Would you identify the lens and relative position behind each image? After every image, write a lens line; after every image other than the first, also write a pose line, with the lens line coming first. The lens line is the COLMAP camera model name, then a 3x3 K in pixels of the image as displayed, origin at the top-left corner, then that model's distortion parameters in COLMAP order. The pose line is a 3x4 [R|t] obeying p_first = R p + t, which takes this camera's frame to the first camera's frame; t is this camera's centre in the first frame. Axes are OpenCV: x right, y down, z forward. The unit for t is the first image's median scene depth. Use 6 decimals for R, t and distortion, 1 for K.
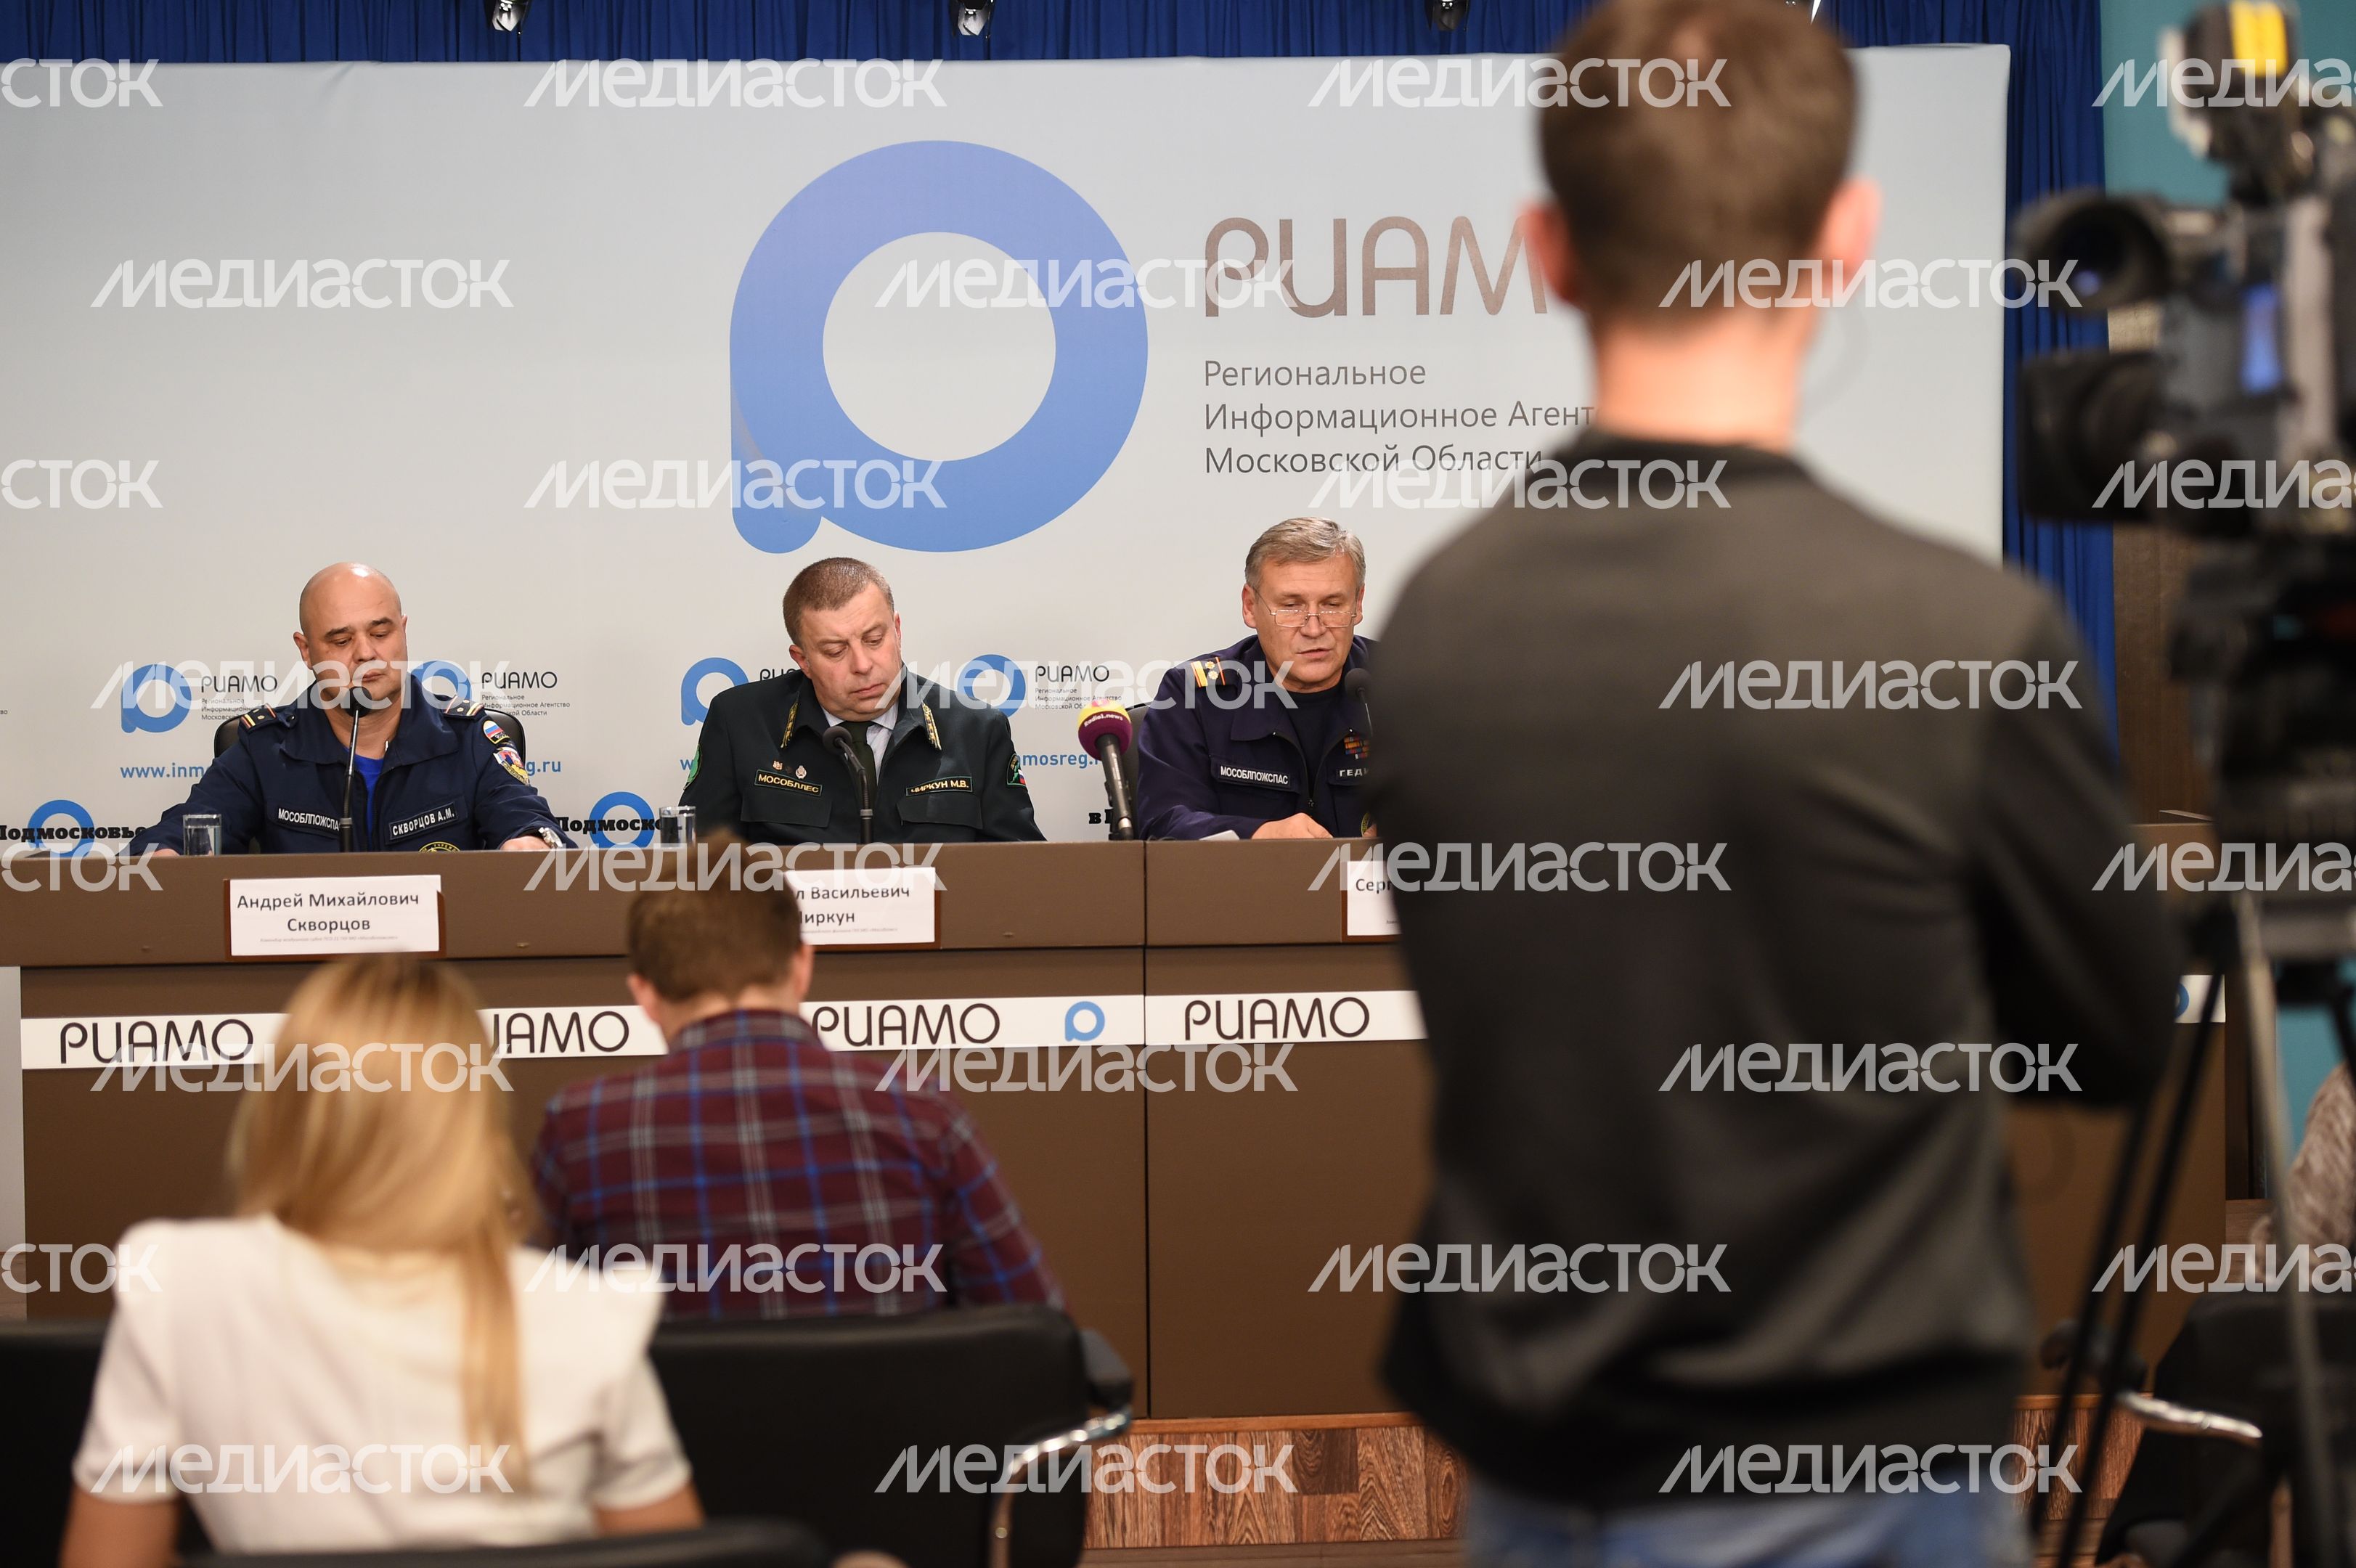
lens RADIAL K [[5412.9, 0, 1179.1], [0, 5412.9, 781.3], [0, 0, 1]] dist [-0.027744, 0.000000]
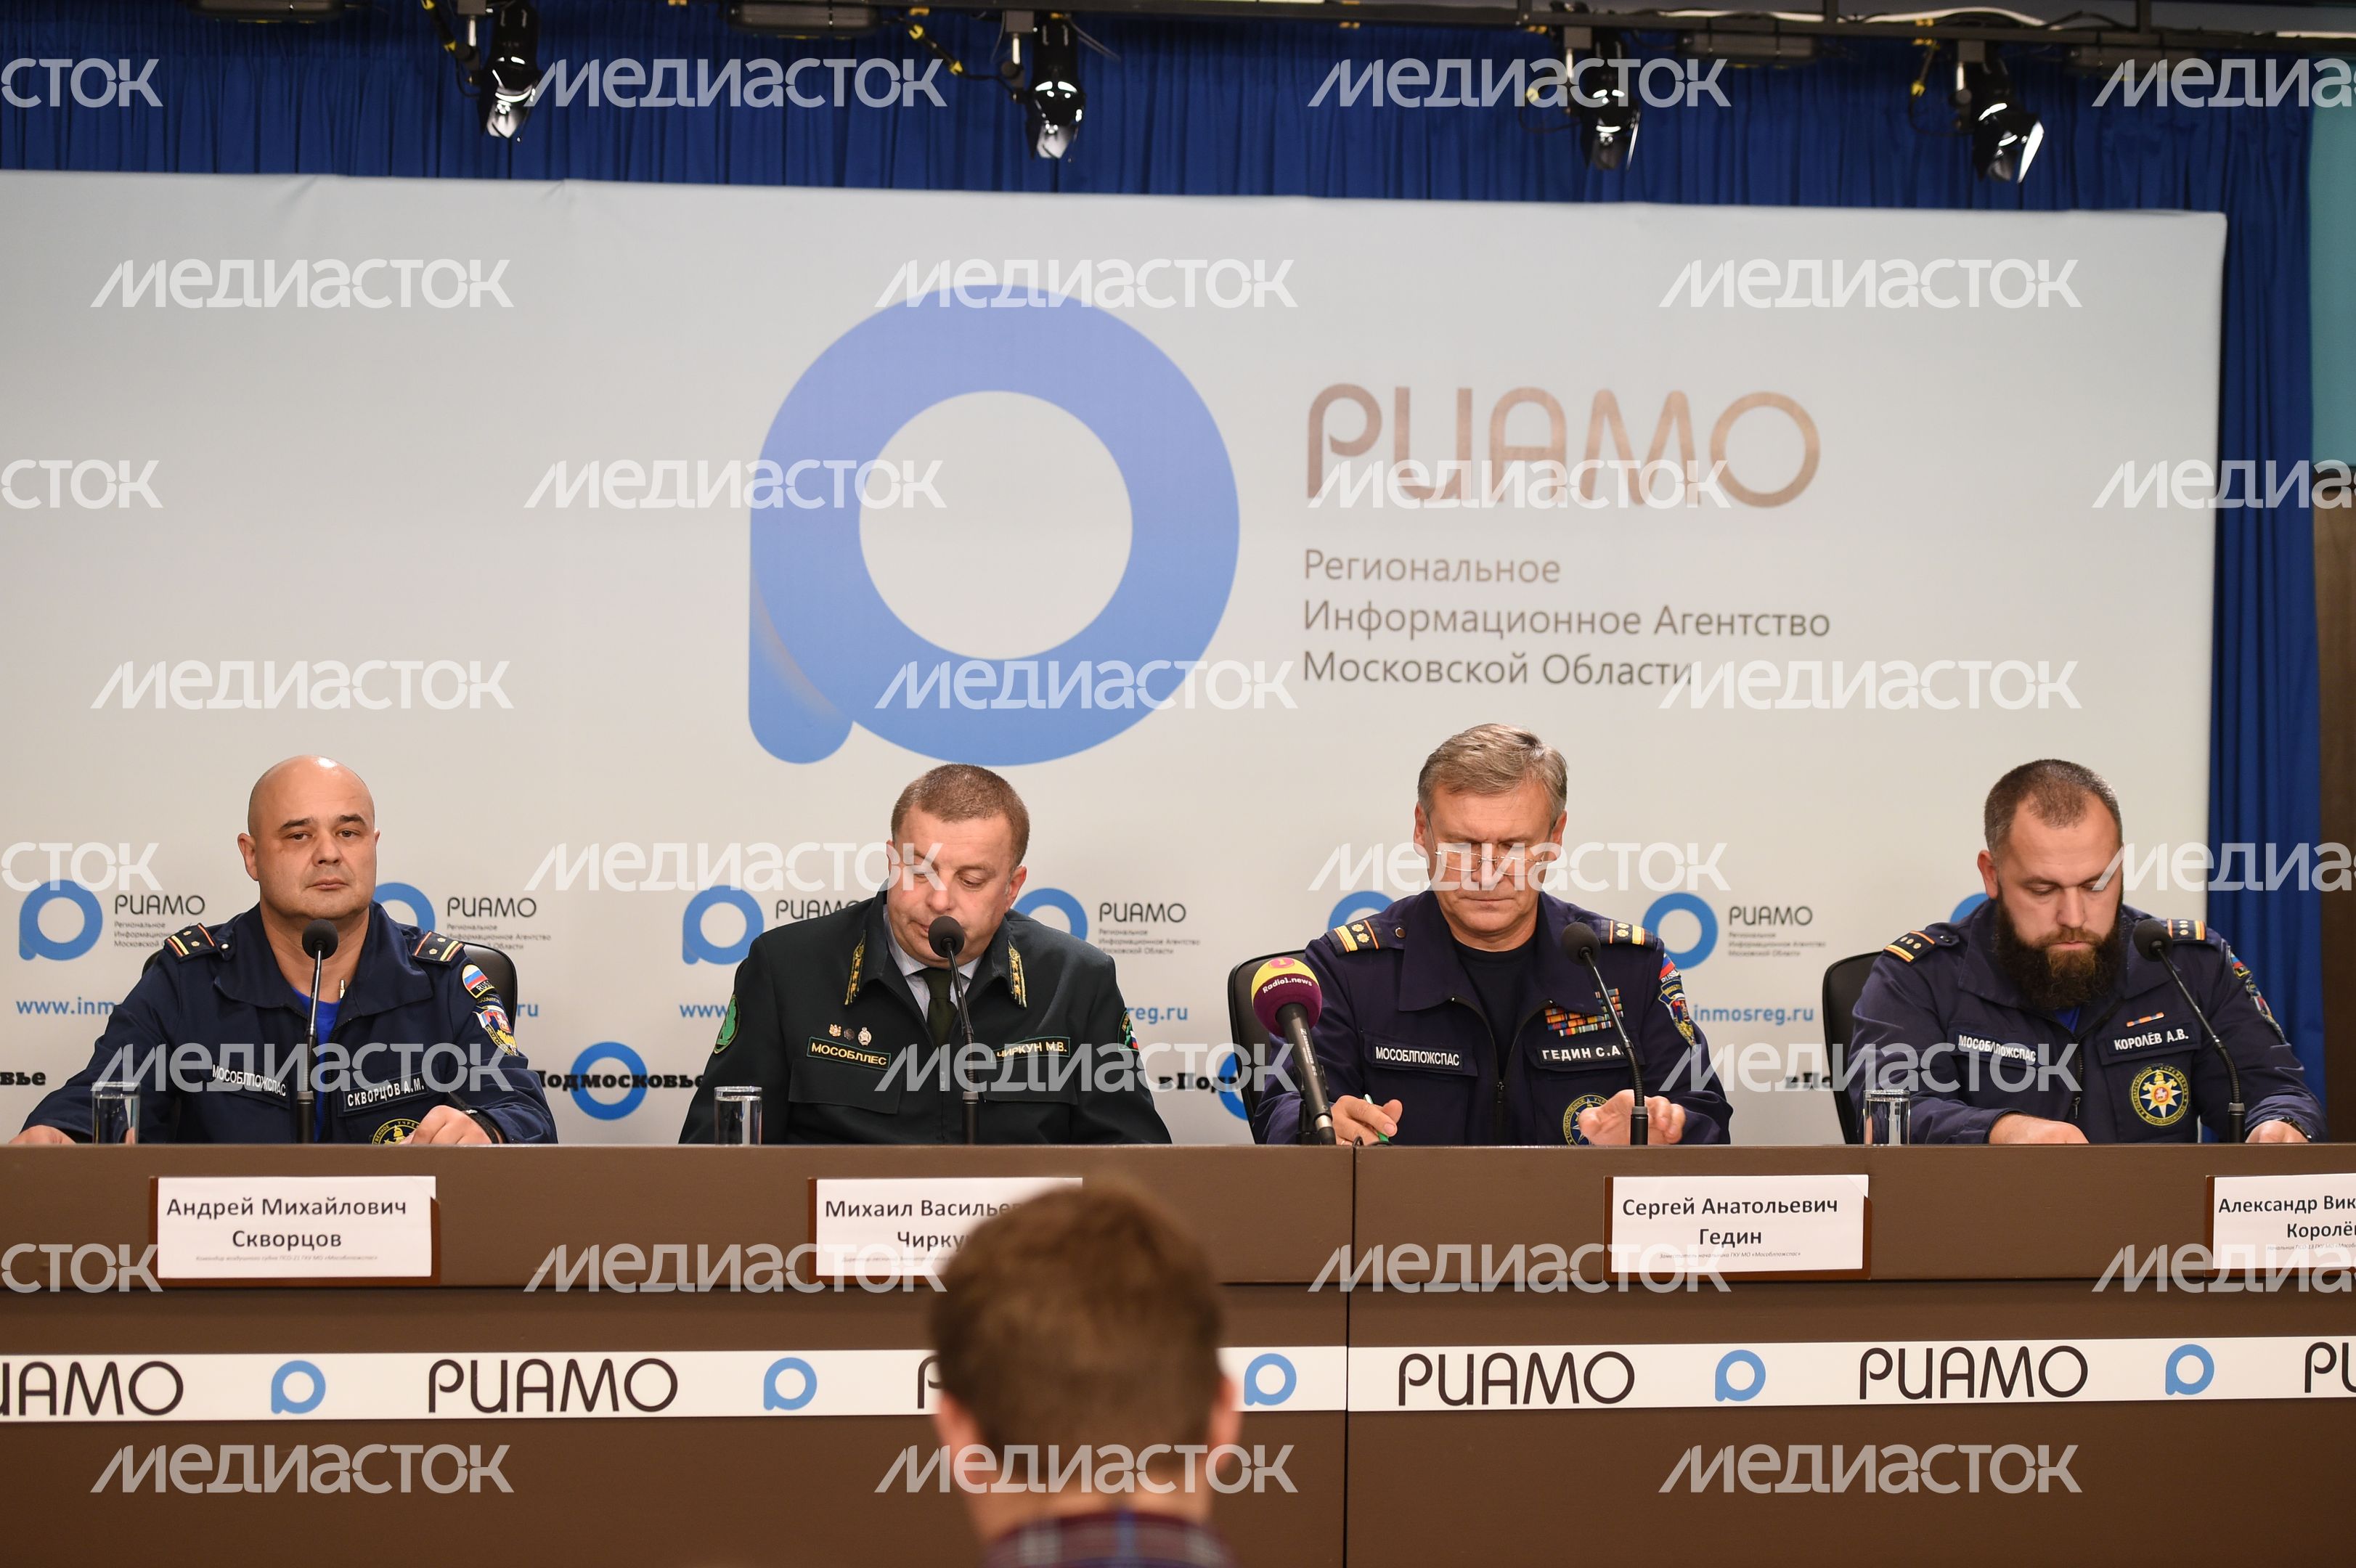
lens RADIAL K [[4864.5, 0, 1181.7], [0, 4864.5, 762.7], [0, 0, 1]] dist [-0.105454, 0.000000]
pose [[0.998867, 0.021043, 0.042676, -0.048608], [-0.019105, 0.998791, -0.045305, -0.009260], [-0.043577, 0.044438, 0.998061, 0.245227]]
